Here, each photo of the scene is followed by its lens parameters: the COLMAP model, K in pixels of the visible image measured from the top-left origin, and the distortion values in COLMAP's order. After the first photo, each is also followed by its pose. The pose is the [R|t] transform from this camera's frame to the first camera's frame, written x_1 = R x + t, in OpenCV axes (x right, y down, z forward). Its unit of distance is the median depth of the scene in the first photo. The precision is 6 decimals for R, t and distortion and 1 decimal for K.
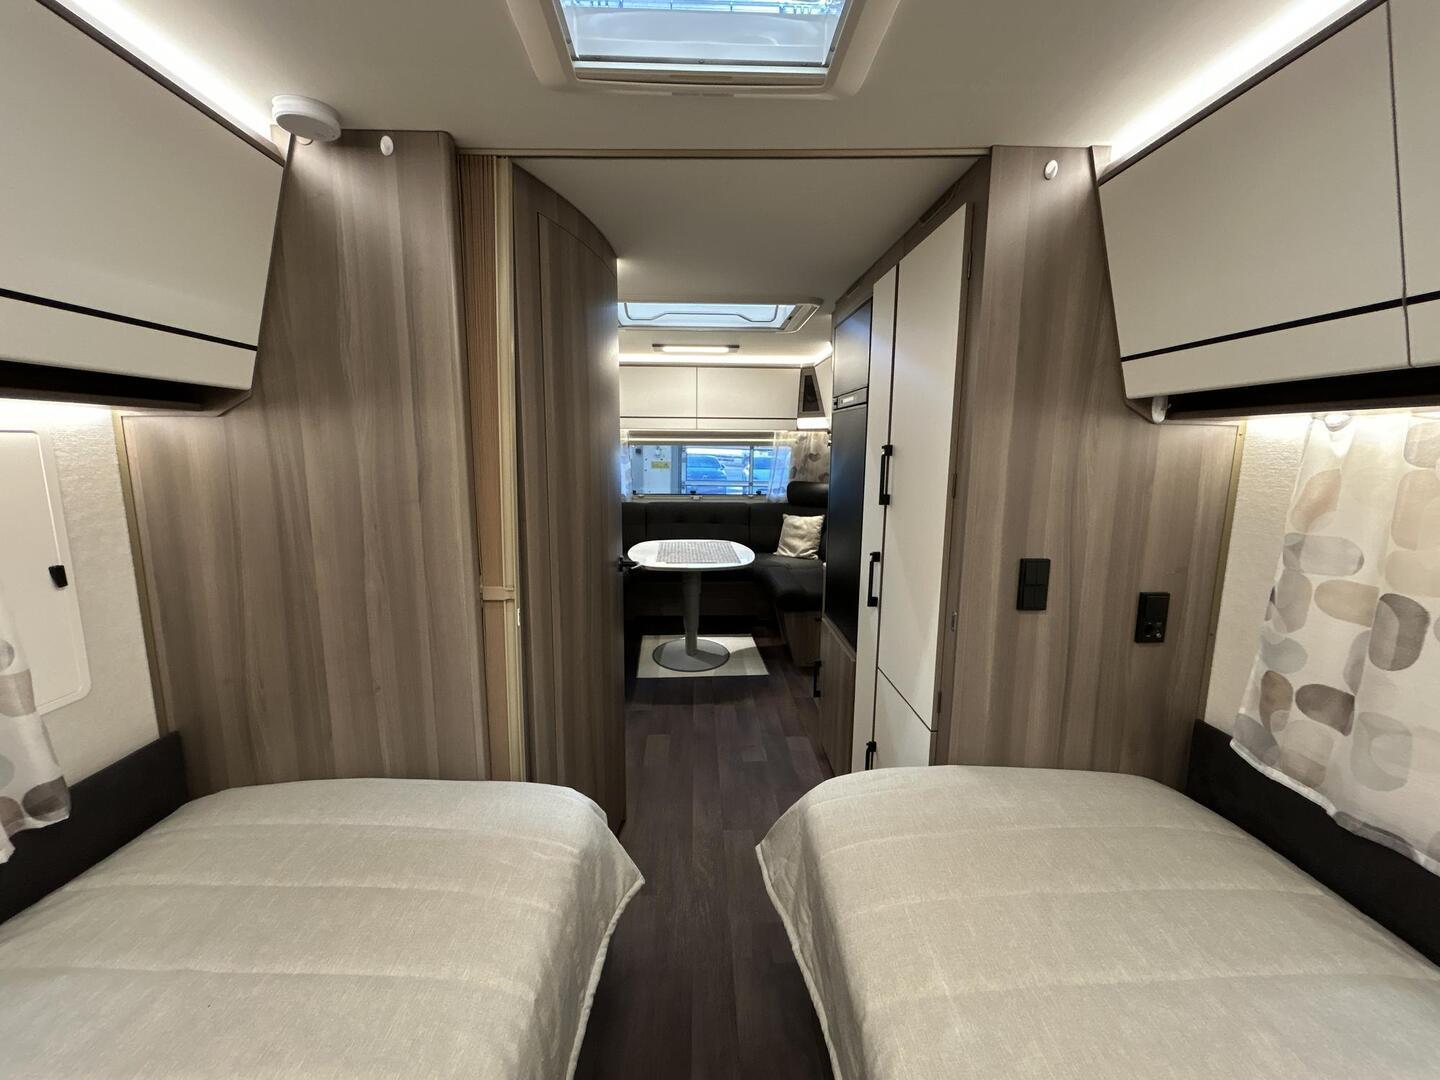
lens RADIAL K [[590.6, 0, 726.4], [0, 590.6, 541.7], [0, 0, 1]] dist [-0.002851, -0.000217]
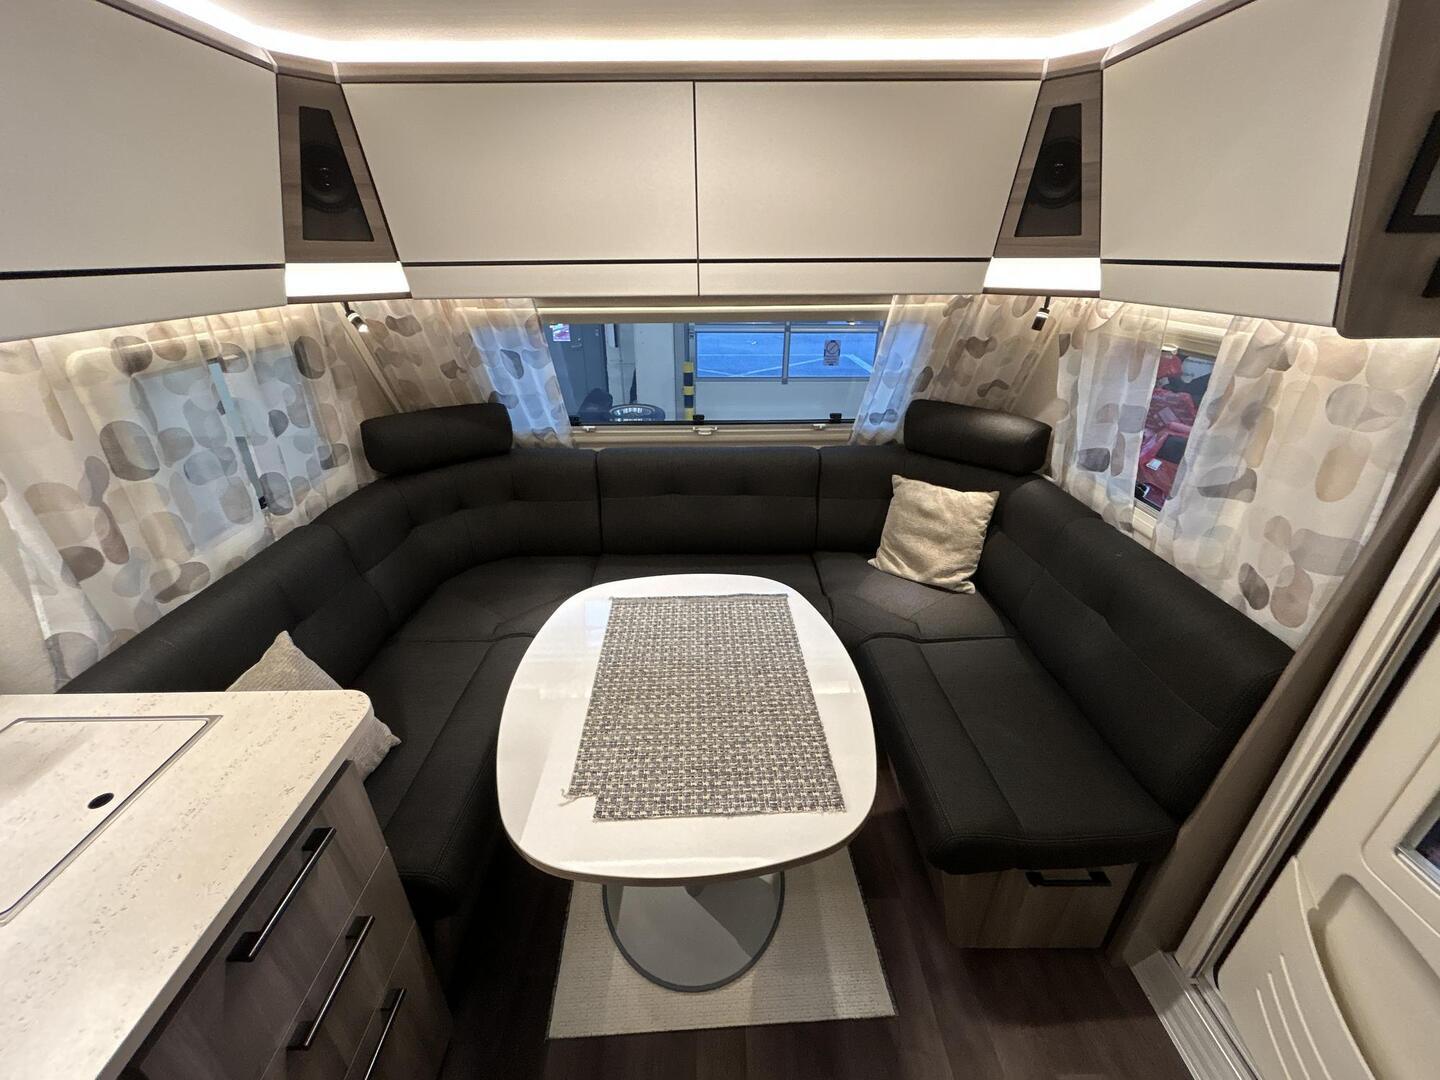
lens RADIAL K [[590.6, 0, 716.4], [0, 590.6, 540.7], [0, 0, 1]] dist [-0.002851, -0.000217]
pose [[0.998847, 0.006202, -0.047596, -0.020193], [0.007840, 0.957218, 0.289262, -0.137001], [0.047354, -0.289302, 0.956066, 0.558355]]
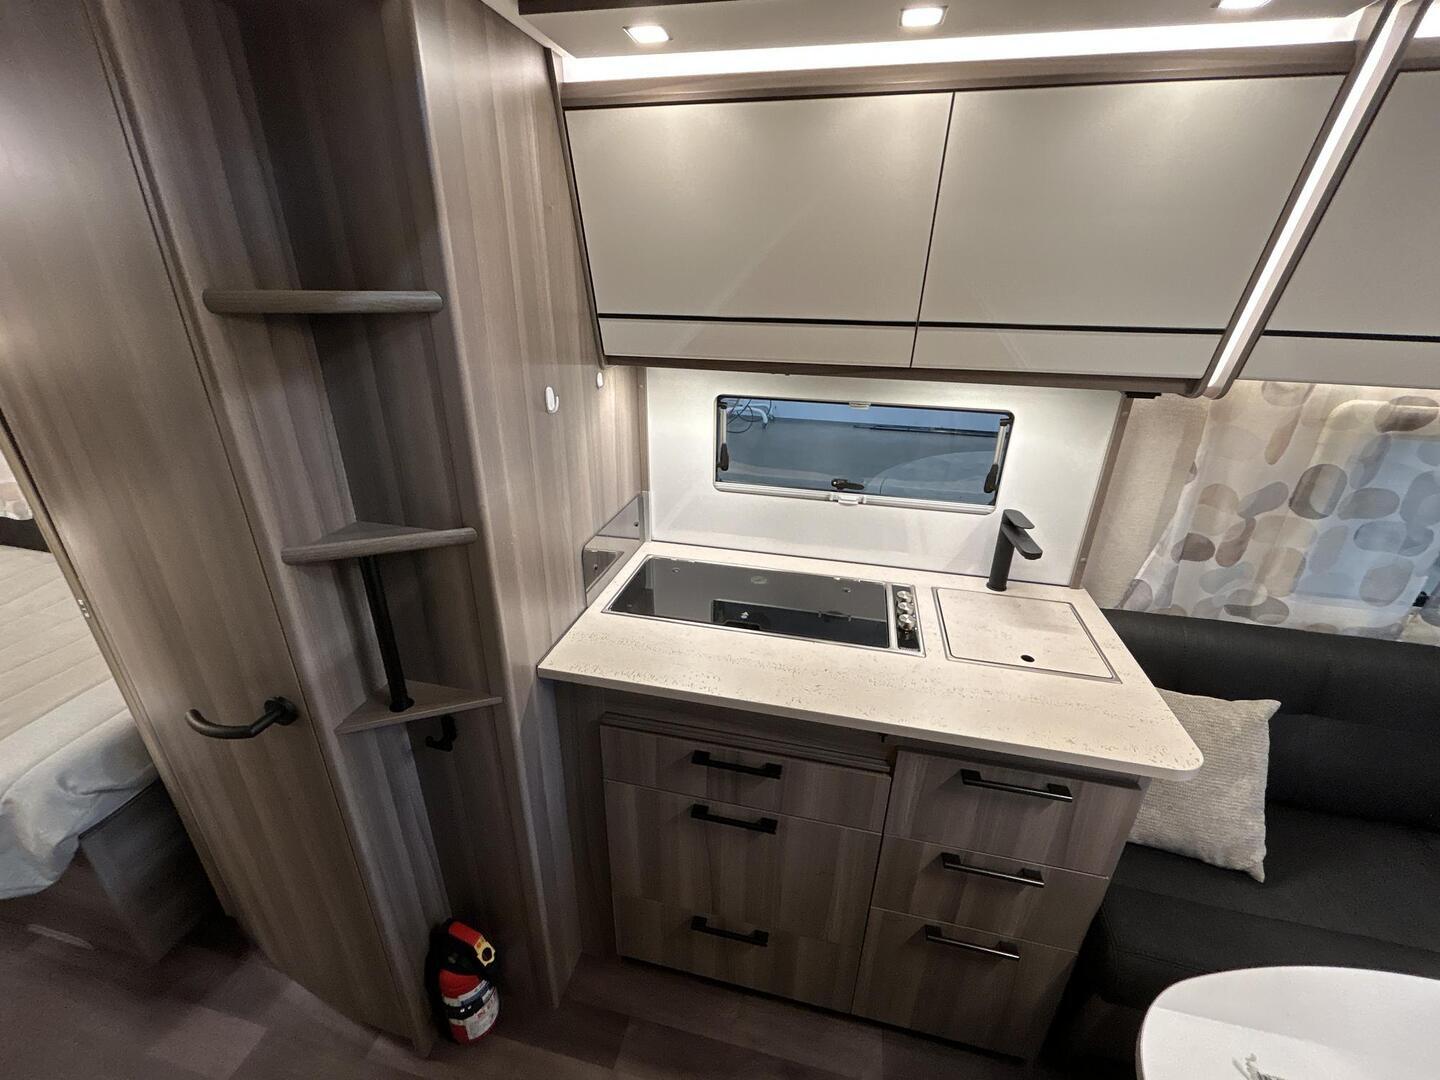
lens RADIAL K [[590.6, 0, 716.4], [0, 590.6, 539.1], [0, 0, 1]] dist [-0.002851, -0.000217]
pose [[-0.276891, 0.375883, -0.884332, 0.042230], [-0.177618, 0.884435, 0.431541, -0.151682], [0.944343, 0.276563, -0.178128, 0.592736]]
